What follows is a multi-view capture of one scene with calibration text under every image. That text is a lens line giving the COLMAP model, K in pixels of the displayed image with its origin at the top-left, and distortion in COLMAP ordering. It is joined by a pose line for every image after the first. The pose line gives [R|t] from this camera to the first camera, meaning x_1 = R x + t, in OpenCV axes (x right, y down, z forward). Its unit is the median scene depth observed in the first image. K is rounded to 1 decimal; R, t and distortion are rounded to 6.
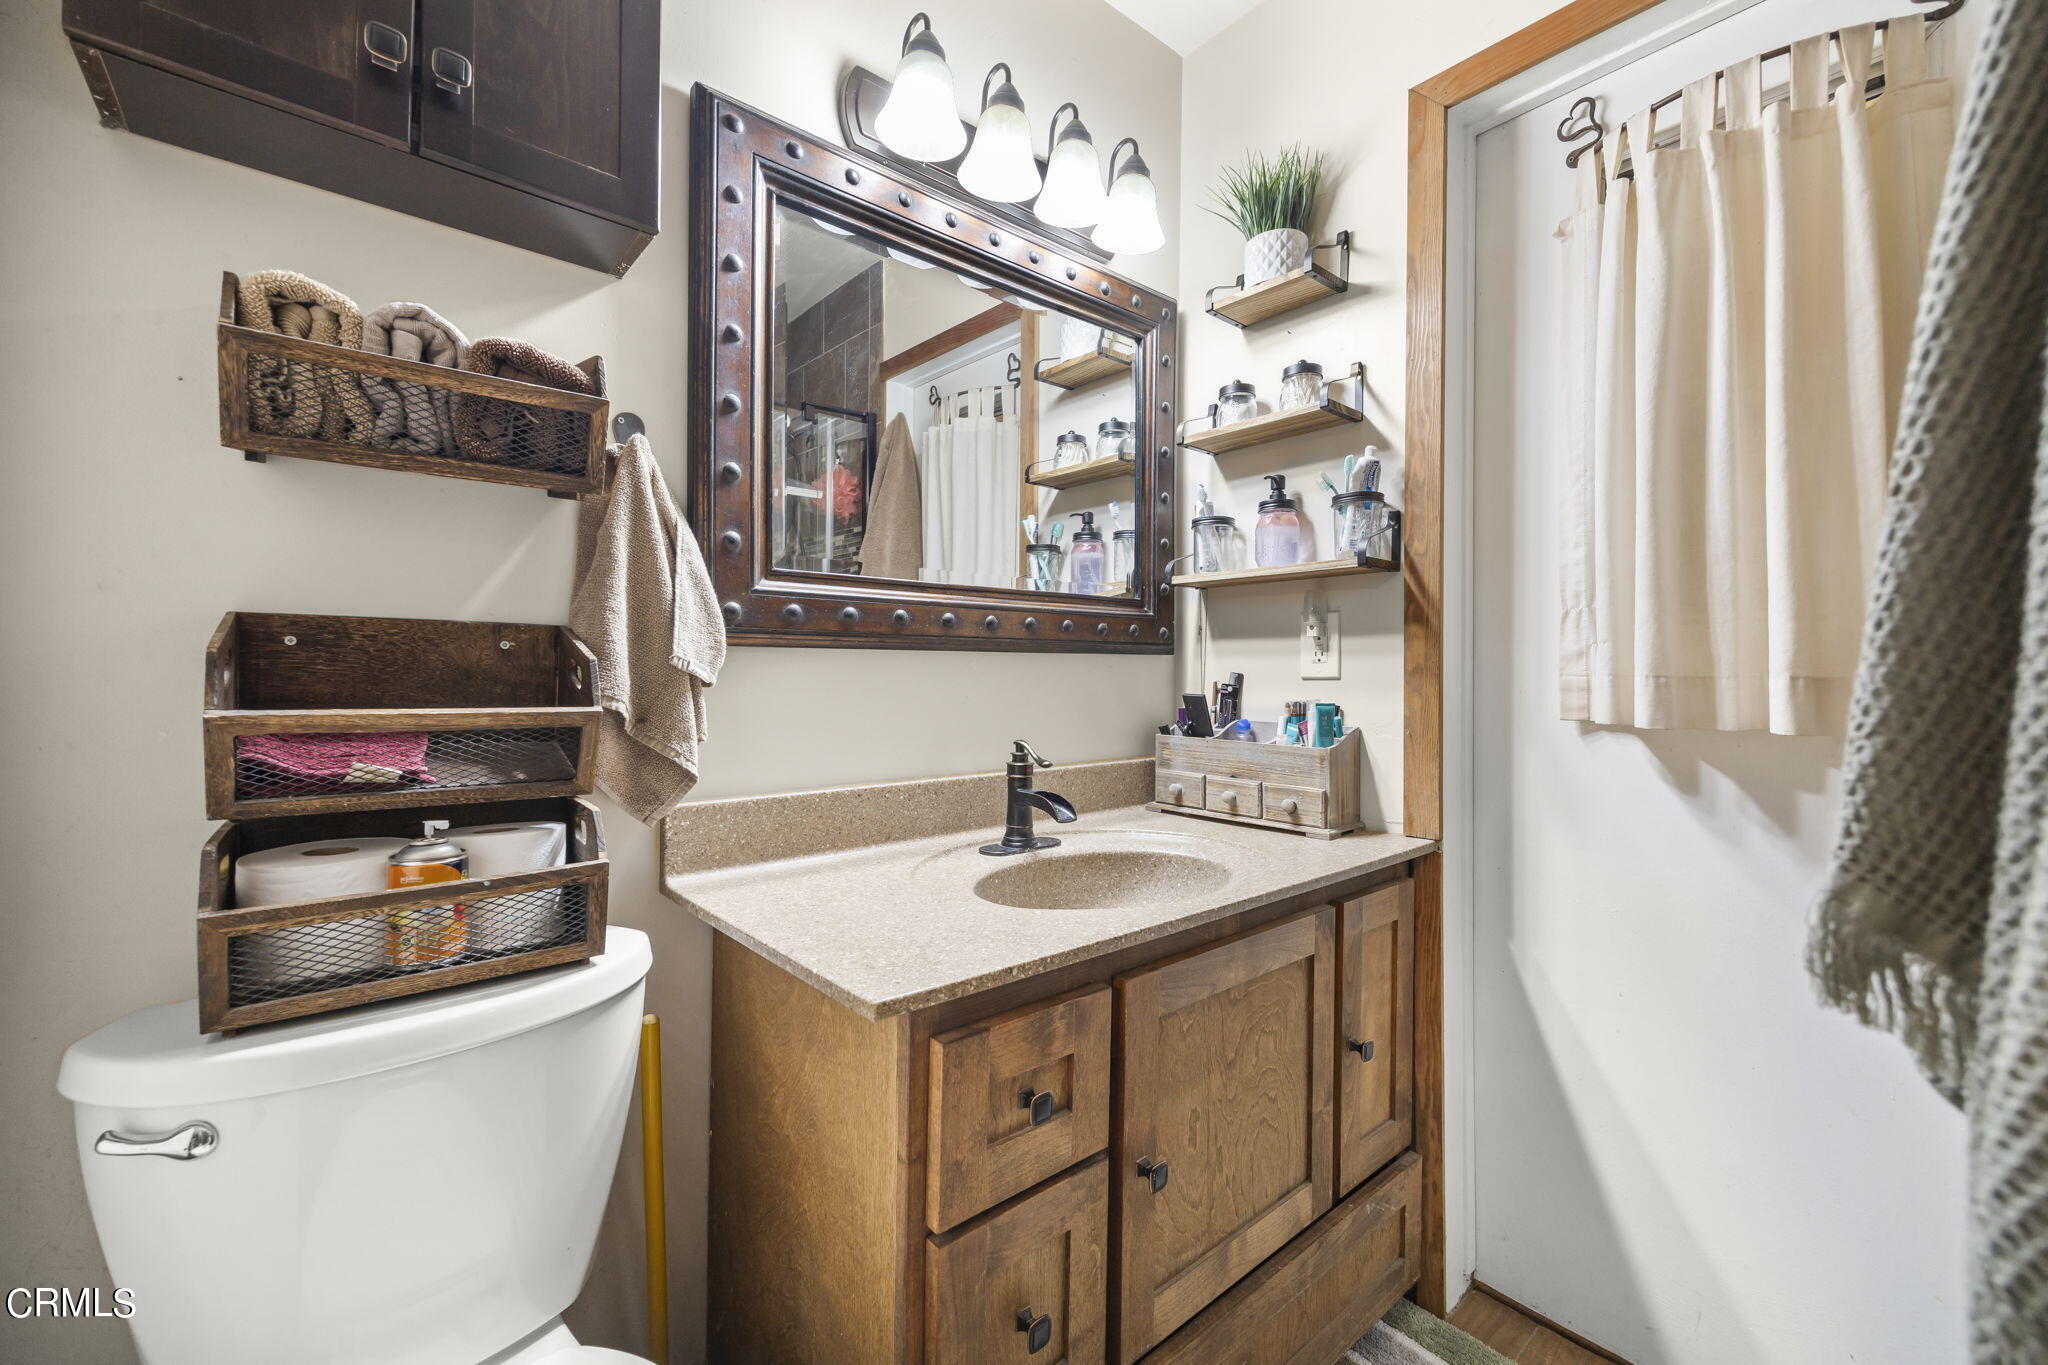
lens RADIAL K [[828.1, 0, 1018.7], [0, 828.1, 670.7], [0, 0, 1]] dist [0.008096, -0.000802]
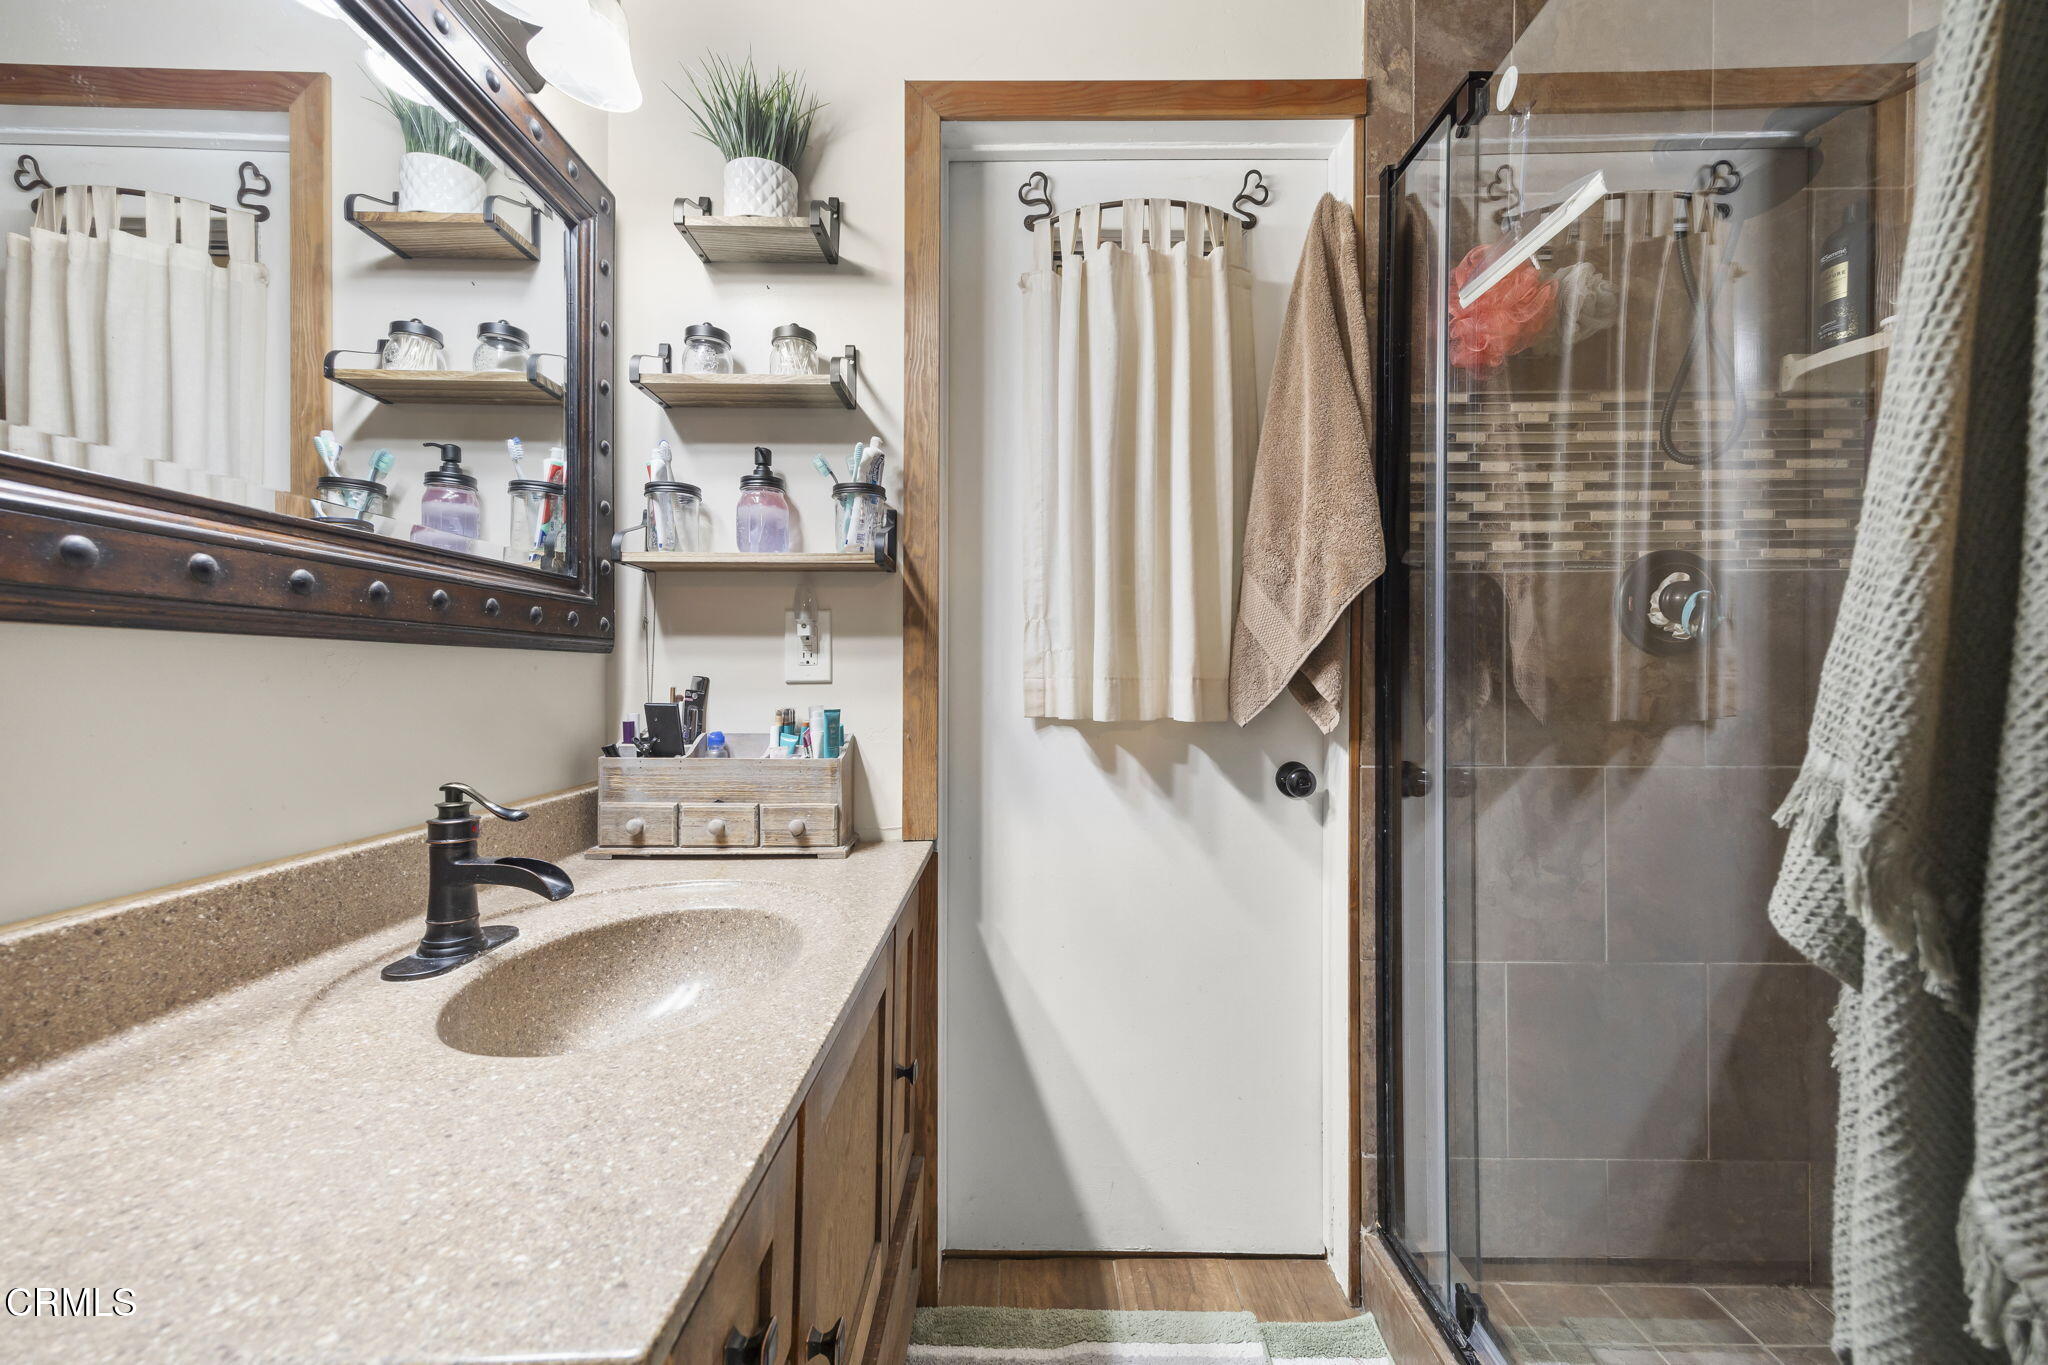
lens RADIAL K [[828.1, 0, 1024.3], [0, 828.1, 686.1], [0, 0, 1]] dist [0.008096, -0.000802]
pose [[0.646246, -0.009207, 0.763074, -0.181899], [0.000347, 0.999931, 0.011771, 0.002861], [-0.763129, -0.007342, 0.646204, 0.239692]]
